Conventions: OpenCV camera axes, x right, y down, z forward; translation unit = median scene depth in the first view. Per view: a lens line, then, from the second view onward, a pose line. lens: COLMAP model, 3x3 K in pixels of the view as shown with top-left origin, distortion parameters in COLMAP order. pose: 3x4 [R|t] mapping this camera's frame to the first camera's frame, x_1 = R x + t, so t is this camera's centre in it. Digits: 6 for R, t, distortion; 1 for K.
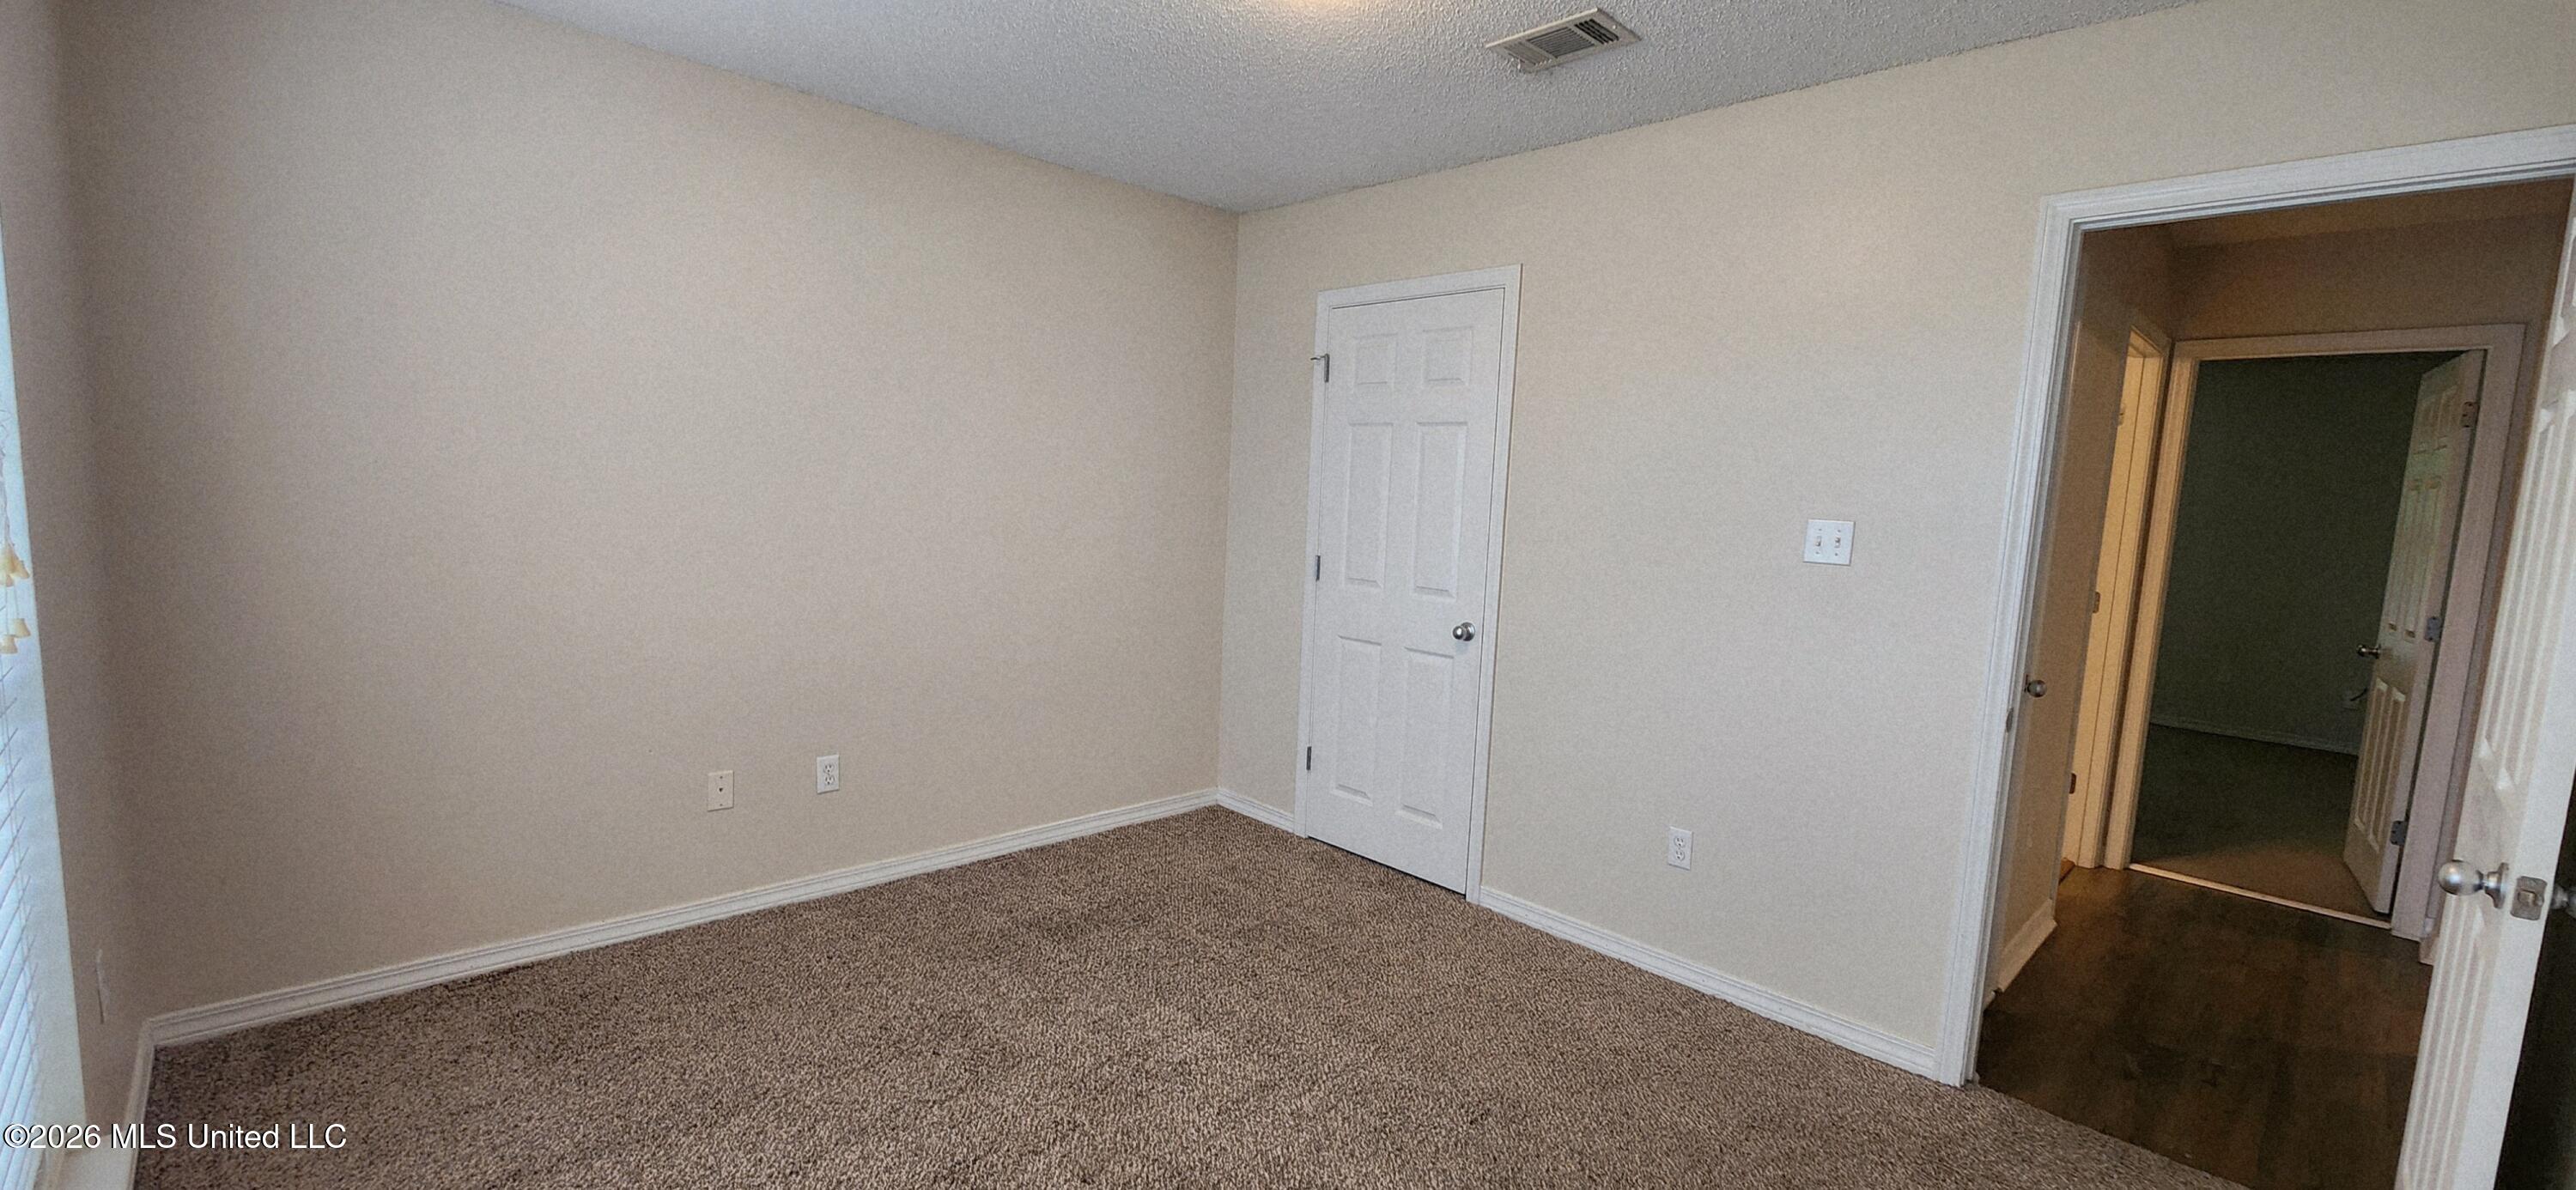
lens RADIAL K [[1064.5, 0, 1284.5], [0, 1064.5, 610.2], [0, 0, 1]] dist [0.000904, 0.000160]
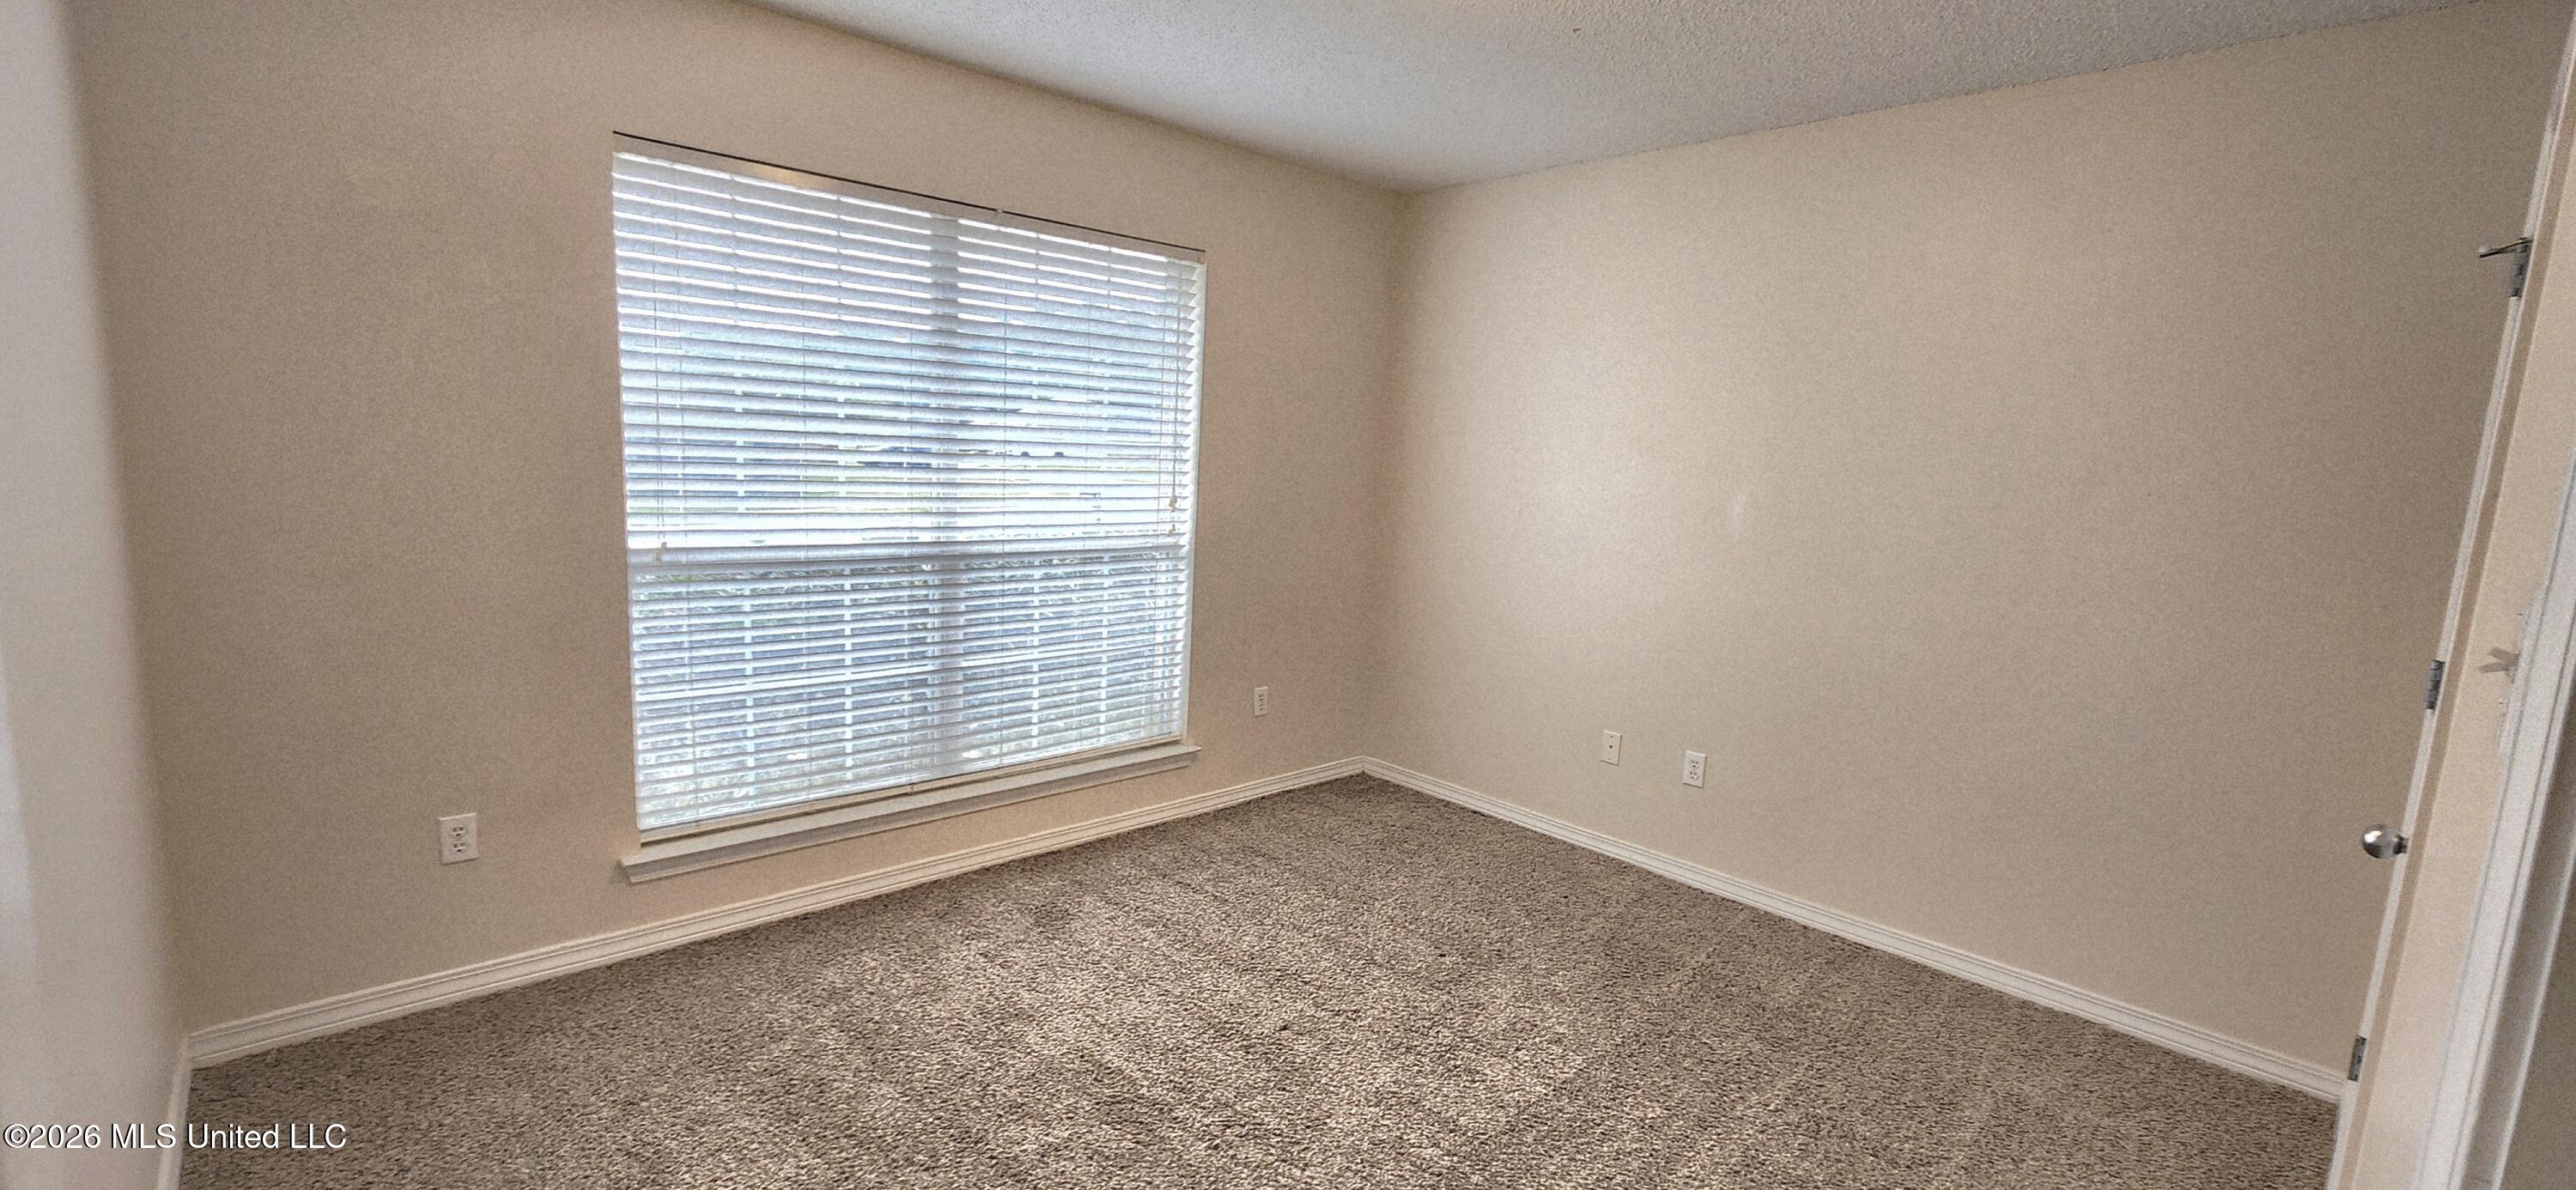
lens RADIAL K [[1064.5, 0, 1284.5], [0, 1064.5, 610.2], [0, 0, 1]] dist [0.000904, 0.000160]
pose [[-0.023713, 0.099970, -0.994708, 0.654515], [-0.166495, 0.980697, 0.102531, -0.045227], [0.985757, 0.168045, -0.006611, 0.604131]]
